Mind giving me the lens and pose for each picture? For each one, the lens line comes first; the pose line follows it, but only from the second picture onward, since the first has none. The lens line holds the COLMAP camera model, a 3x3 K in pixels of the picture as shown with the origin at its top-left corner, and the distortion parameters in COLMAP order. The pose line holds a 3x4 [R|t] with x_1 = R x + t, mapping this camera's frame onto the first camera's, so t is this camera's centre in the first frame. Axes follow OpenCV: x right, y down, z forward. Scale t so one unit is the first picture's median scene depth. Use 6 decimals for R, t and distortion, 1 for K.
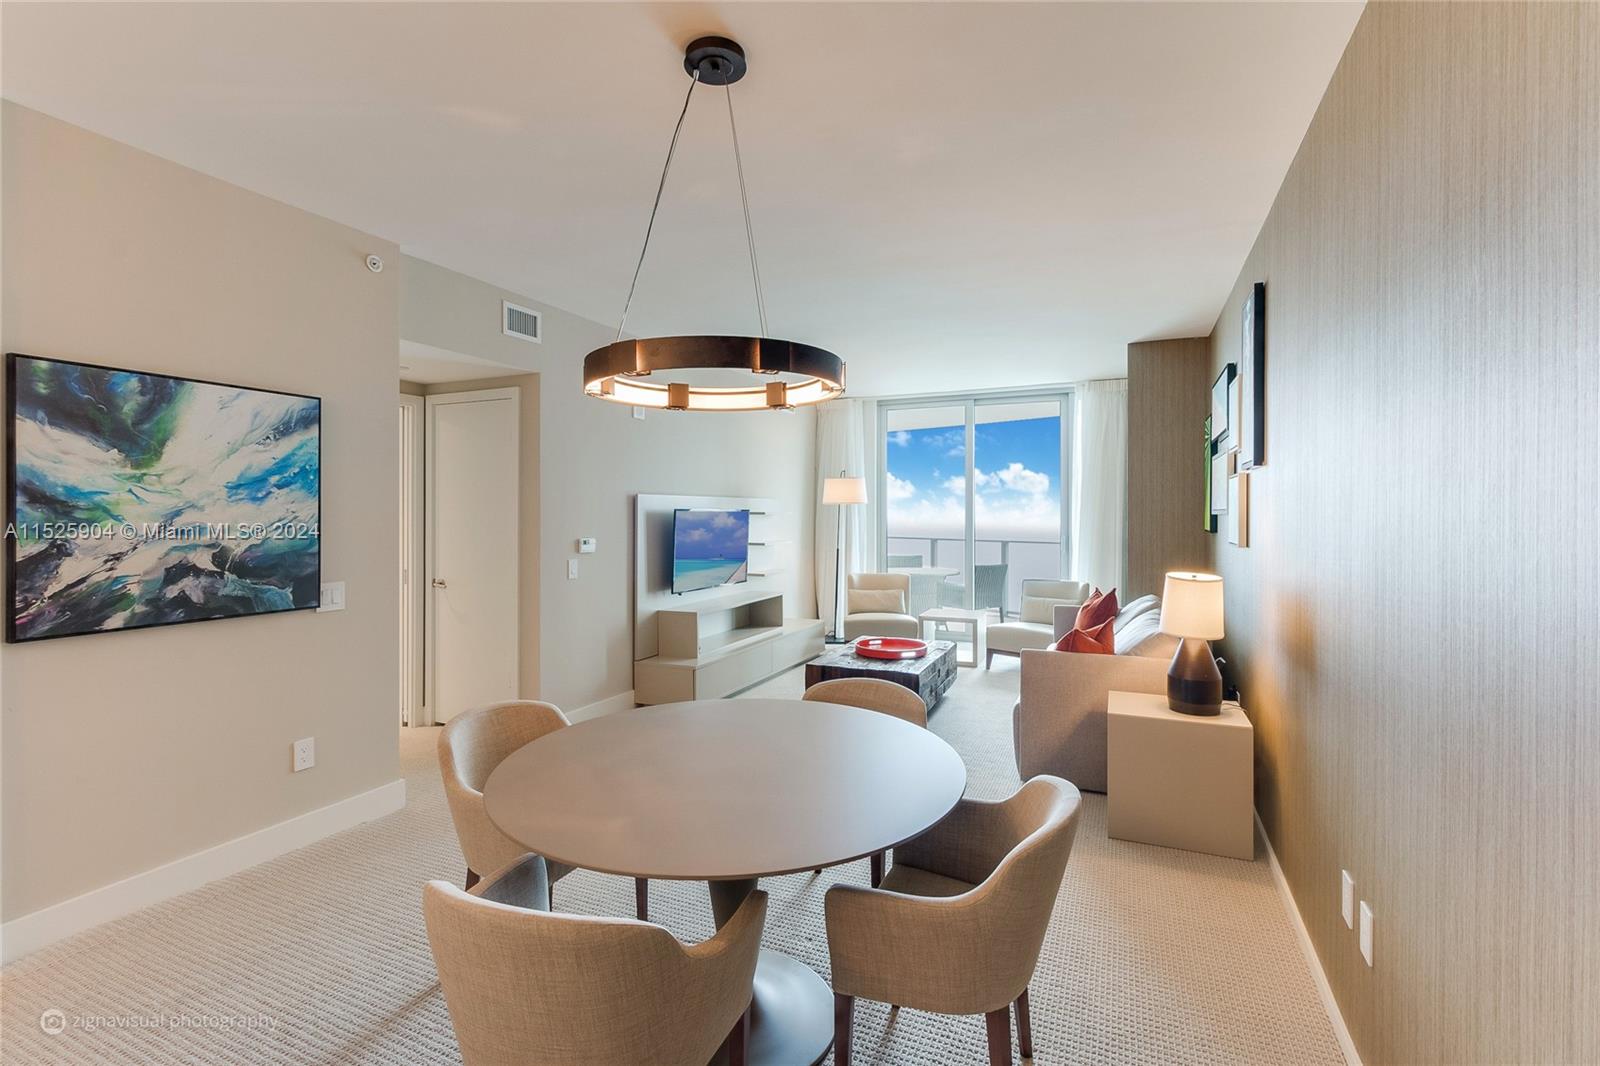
lens RADIAL K [[732.0, 0, 803.2], [0, 732.0, 511.9], [0, 0, 1]] dist [-0.000055, 0.000045]
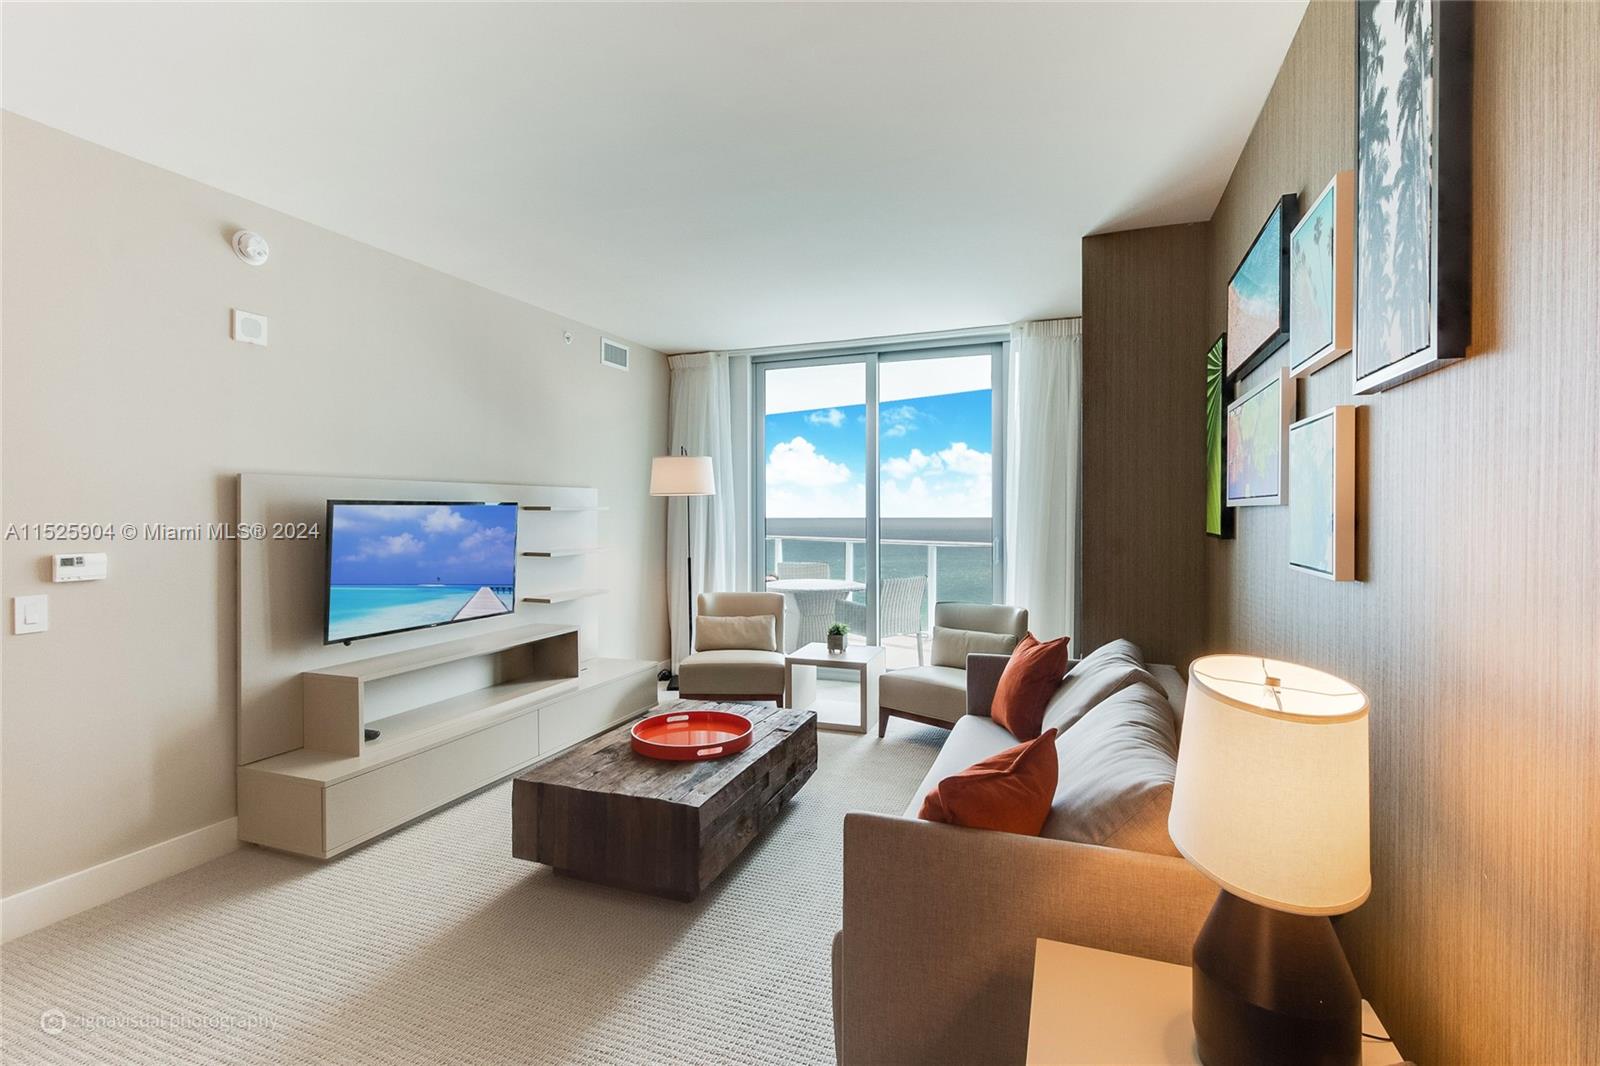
lens RADIAL K [[732.0, 0, 803.2], [0, 732.0, 511.9], [0, 0, 1]] dist [-0.000055, 0.000045]
pose [[0.998671, -0.002305, 0.051484, 0.150820], [0.002209, 0.999996, 0.001923, 0.004414], [-0.051489, -0.001807, 0.998672, 0.338602]]
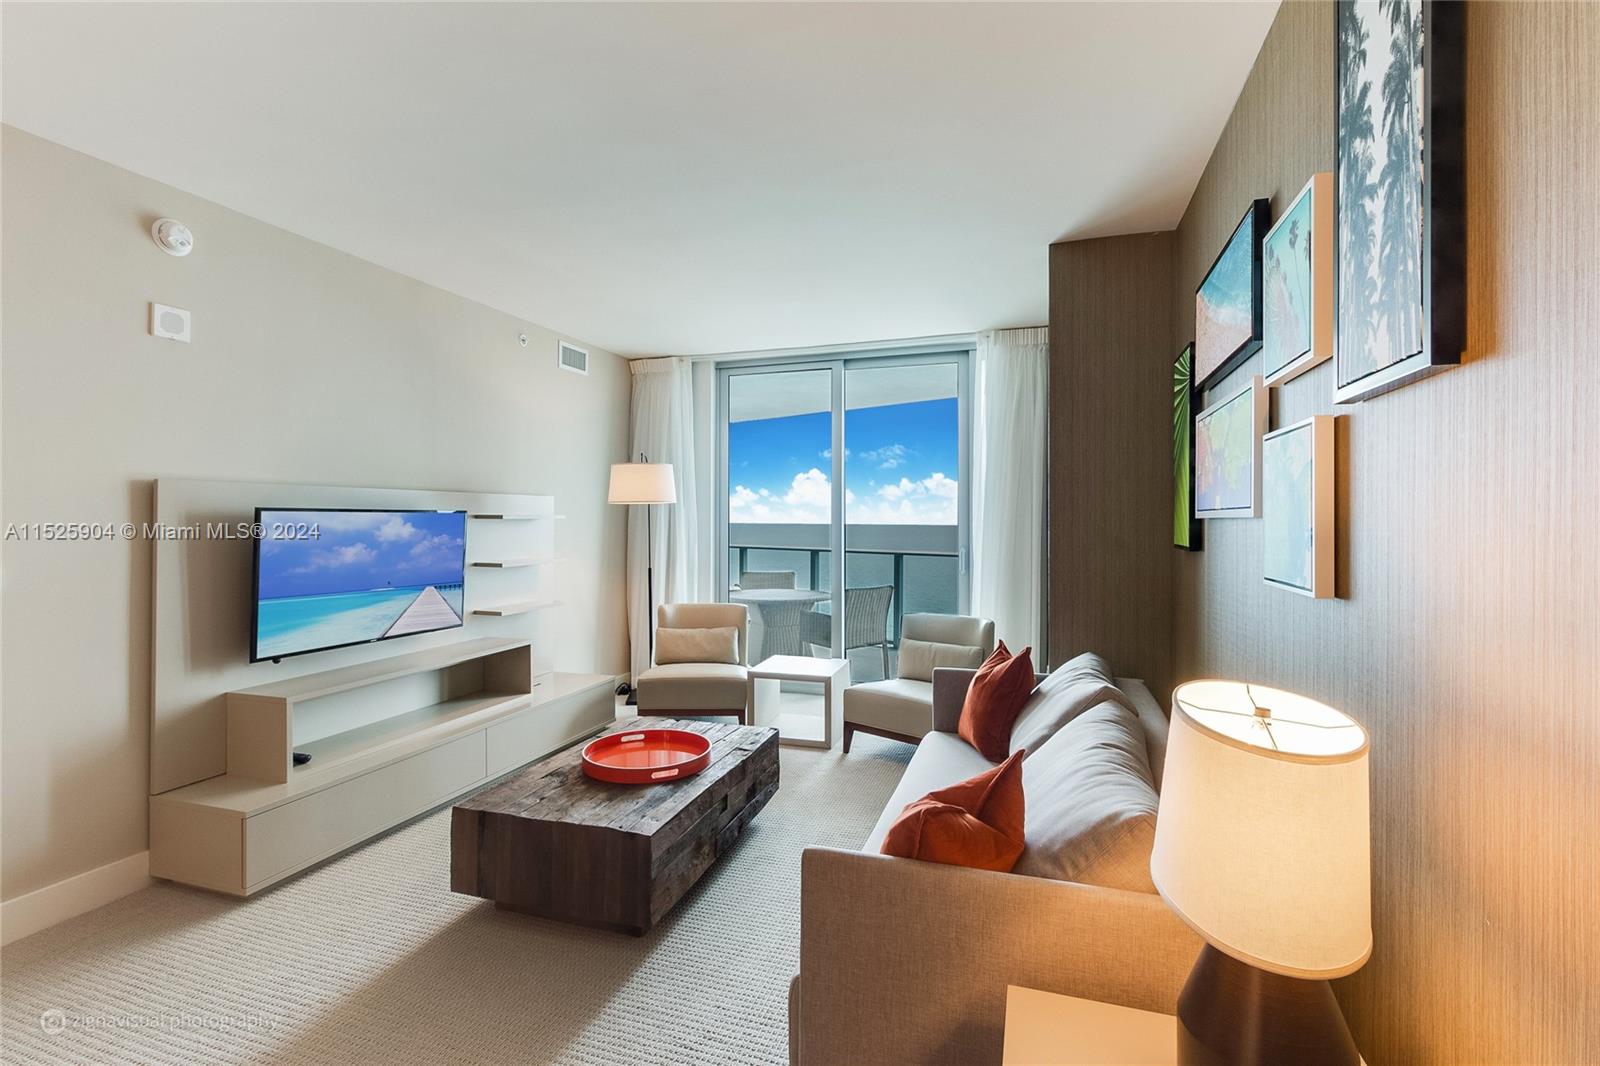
lens RADIAL K [[732.0, 0, 803.2], [0, 732.0, 511.9], [0, 0, 1]] dist [-0.000055, 0.000045]
pose [[0.995396, 0.001734, 0.095828, 0.155640], [-0.000884, 0.999960, -0.008914, 0.003004], [-0.095839, 0.008788, 0.995358, 0.356210]]
